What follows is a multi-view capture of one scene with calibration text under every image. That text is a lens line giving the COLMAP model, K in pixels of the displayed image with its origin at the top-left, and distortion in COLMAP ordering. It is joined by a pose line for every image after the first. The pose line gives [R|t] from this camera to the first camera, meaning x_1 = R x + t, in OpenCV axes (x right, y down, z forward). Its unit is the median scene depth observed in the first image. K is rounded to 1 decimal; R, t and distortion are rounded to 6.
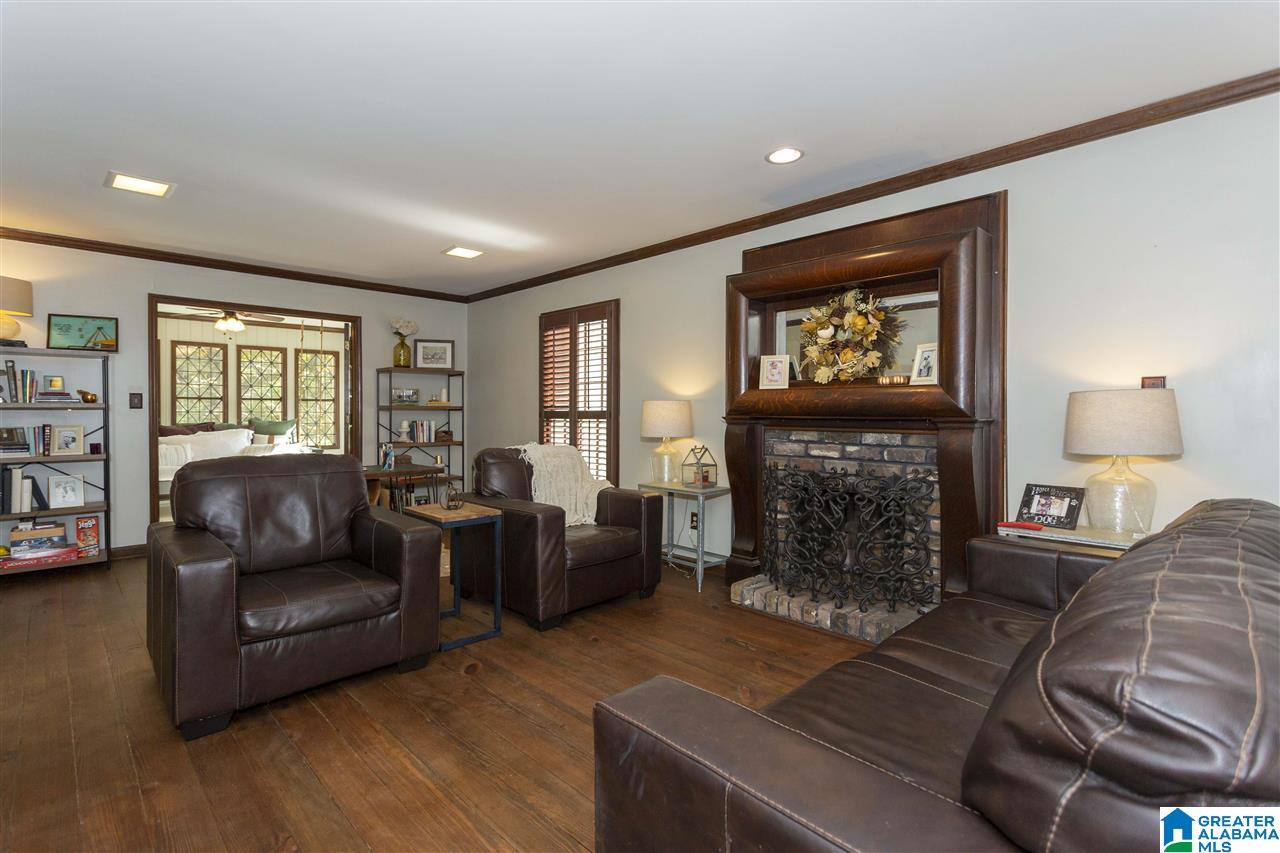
lens RADIAL K [[606.7, 0, 649.2], [0, 606.7, 417.0], [0, 0, 1]] dist [-0.000239, 0.000294]
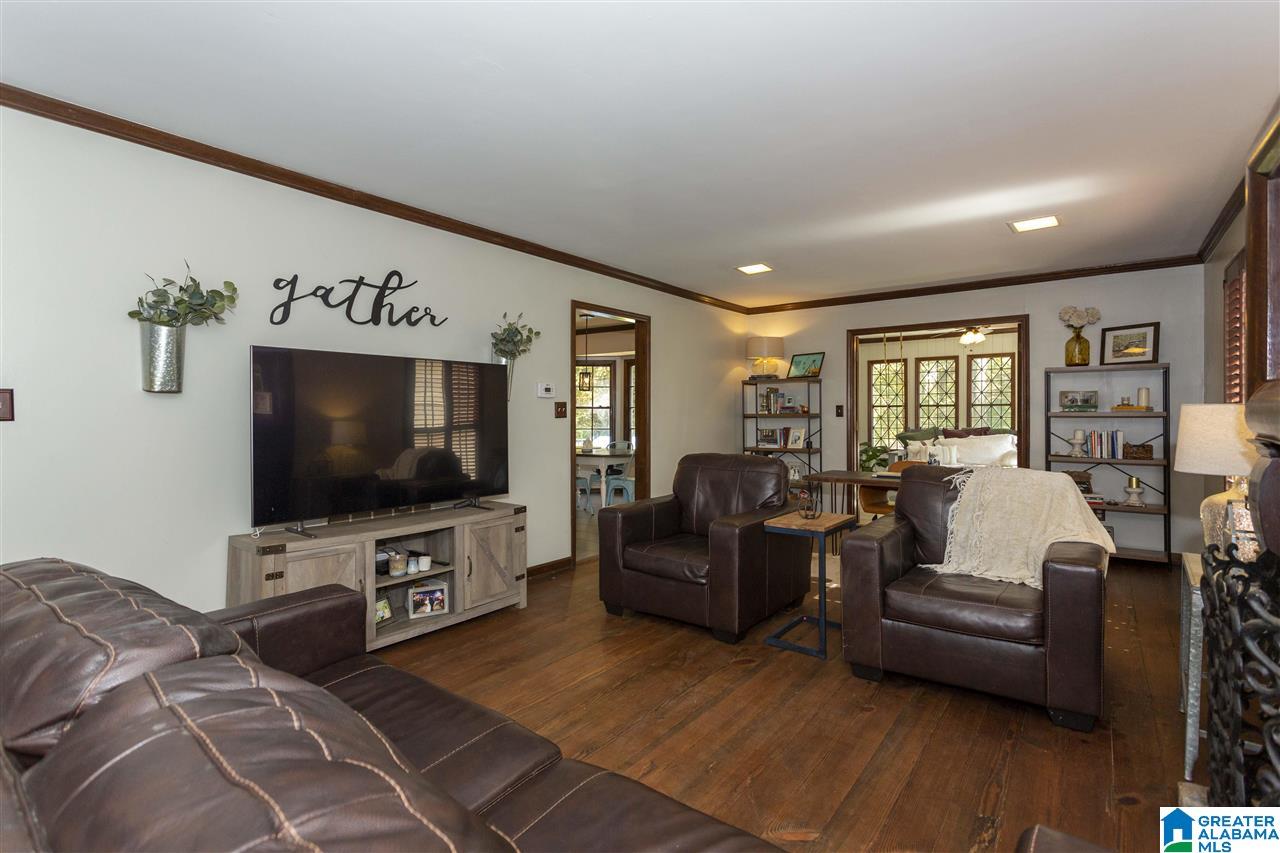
lens RADIAL K [[606.7, 0, 642.3], [0, 606.7, 423.1], [0, 0, 1]] dist [-0.000239, 0.000294]
pose [[0.128936, 0.014408, -0.991548, 0.503273], [-0.001770, 0.999896, 0.014299, -0.020664], [0.991651, -0.000088, 0.128948, 0.446024]]
